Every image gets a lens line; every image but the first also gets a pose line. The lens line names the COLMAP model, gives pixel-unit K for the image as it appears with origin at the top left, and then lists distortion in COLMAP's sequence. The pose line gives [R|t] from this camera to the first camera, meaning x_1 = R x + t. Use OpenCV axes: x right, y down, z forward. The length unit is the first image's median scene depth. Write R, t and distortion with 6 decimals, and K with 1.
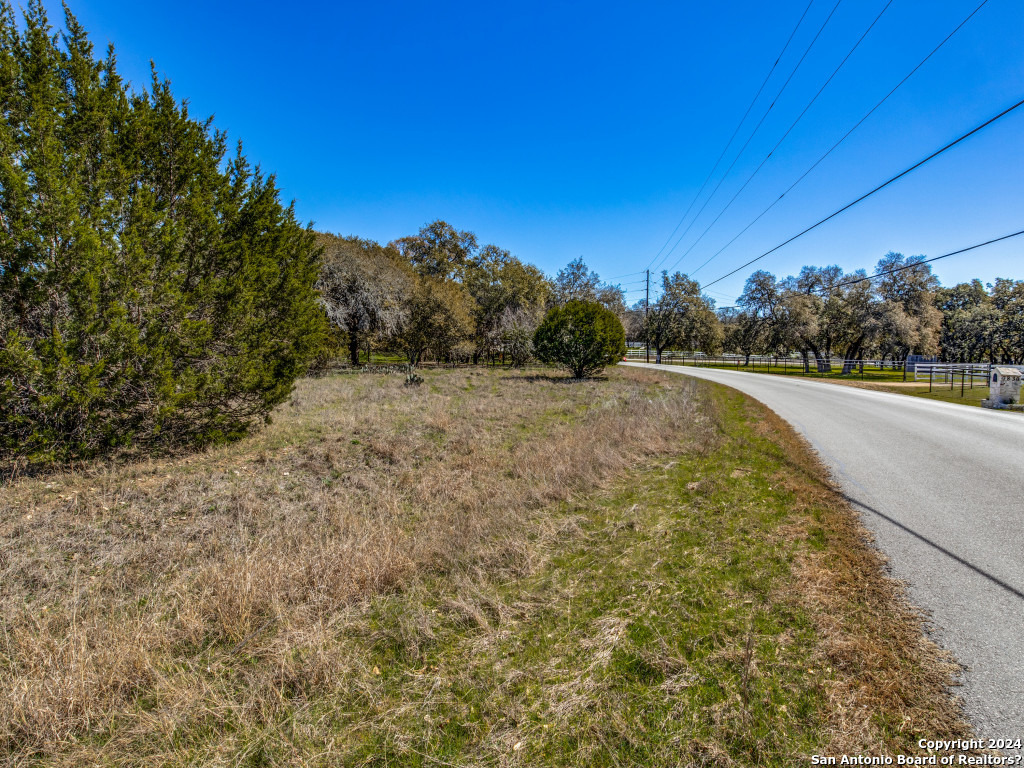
lens RADIAL K [[515.5, 0, 512.0], [0, 515.5, 384.0], [0, 0, 1]] dist [-0.000025, -0.000229]
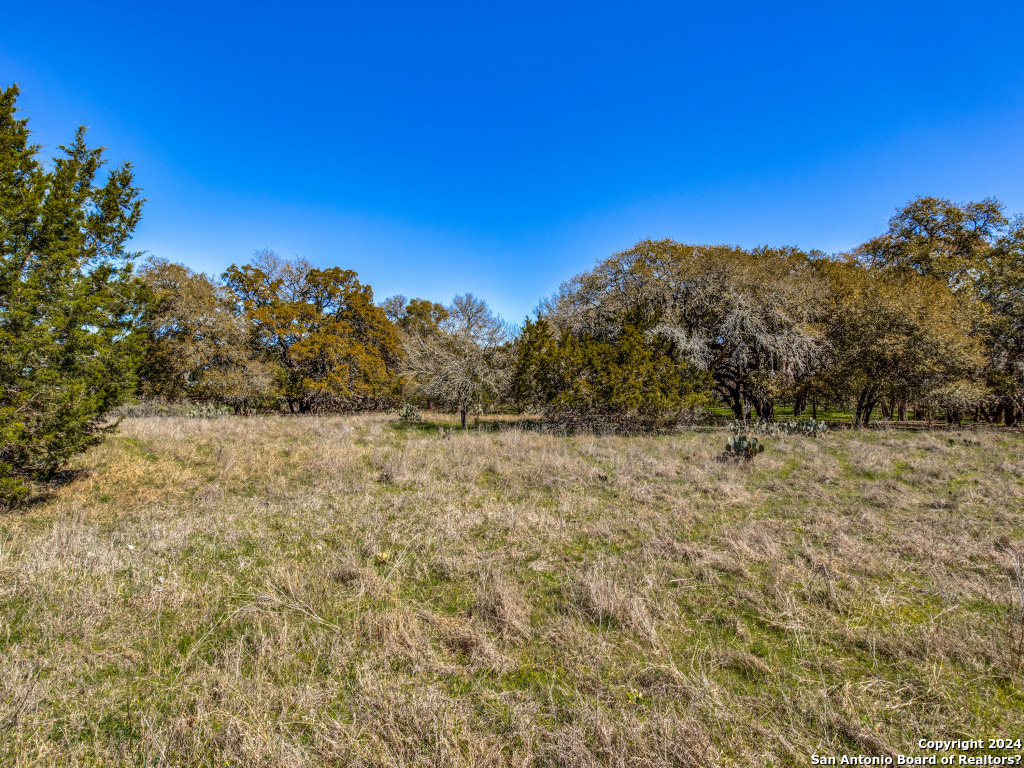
lens RADIAL K [[515.5, 0, 512.0], [0, 515.5, 384.0], [0, 0, 1]] dist [-0.000025, -0.000229]
pose [[0.626819, -0.038069, -0.778235, 0.036351], [-0.051733, 0.994568, -0.090319, -0.007104], [0.777446, 0.096874, 0.621445, 0.302613]]
